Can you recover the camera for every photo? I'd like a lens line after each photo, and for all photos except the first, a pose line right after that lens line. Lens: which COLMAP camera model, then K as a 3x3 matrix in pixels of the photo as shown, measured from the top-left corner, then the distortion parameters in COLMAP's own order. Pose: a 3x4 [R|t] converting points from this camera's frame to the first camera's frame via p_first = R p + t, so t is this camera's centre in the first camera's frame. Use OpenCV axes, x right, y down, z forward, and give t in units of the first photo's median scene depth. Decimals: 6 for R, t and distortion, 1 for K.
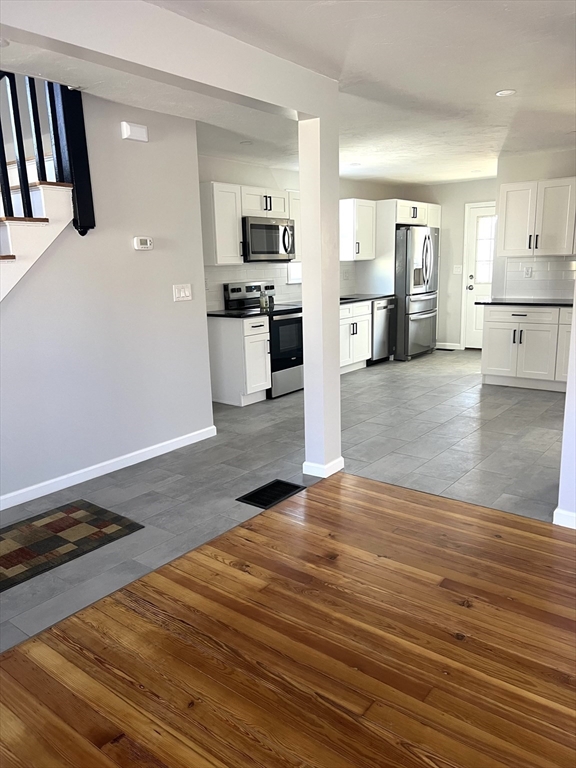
lens RADIAL K [[576.2, 0, 287.5], [0, 576.2, 386.3], [0, 0, 1]] dist [0.062885, -0.062002]
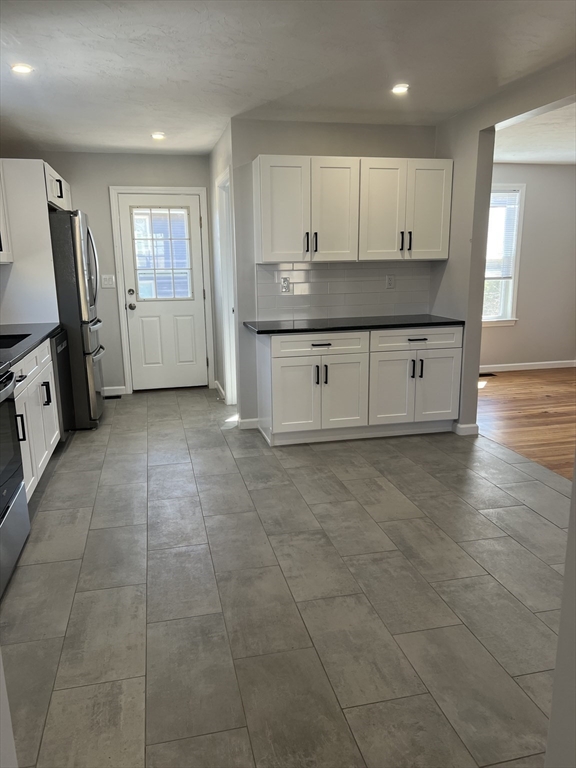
lens RADIAL K [[576.2, 0, 283.9], [0, 576.2, 387.9], [0, 0, 1]] dist [0.062885, -0.062002]
pose [[0.628733, -0.148928, 0.763227, -0.181190], [0.162855, 0.984942, 0.058033, -0.121636], [-0.760377, 0.087808, 0.643519, 0.601420]]
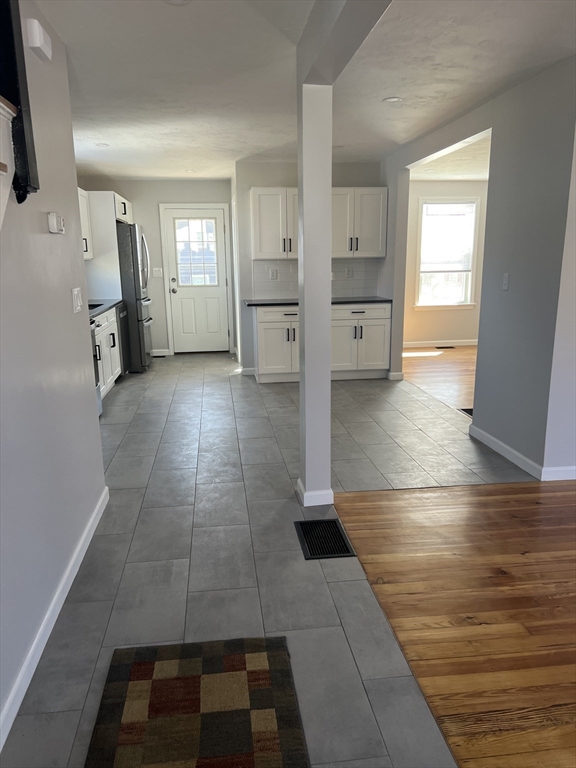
lens RADIAL K [[576.2, 0, 287.4], [0, 576.2, 391.8], [0, 0, 1]] dist [0.062885, -0.062002]
pose [[0.703065, -0.144633, 0.696262, -0.370131], [0.145934, 0.987605, 0.057793, -0.045150], [-0.695990, 0.060976, 0.715458, 0.265641]]
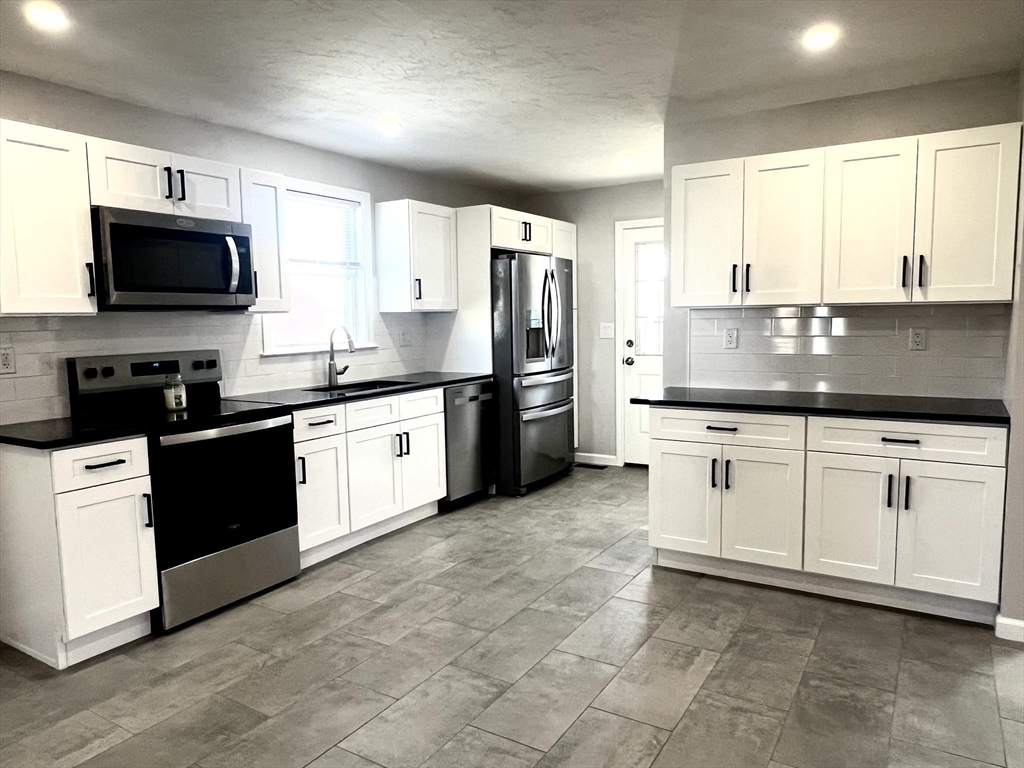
lens RADIAL K [[705.3, 0, 504.5], [0, 705.3, 385.0], [0, 0, 1]] dist [-0.001056, -0.000496]
pose [[0.993979, 0.000132, 0.109569, 0.164873], [0.012739, 0.993077, -0.116768, -0.095409], [-0.108826, 0.117461, 0.987097, 0.462304]]
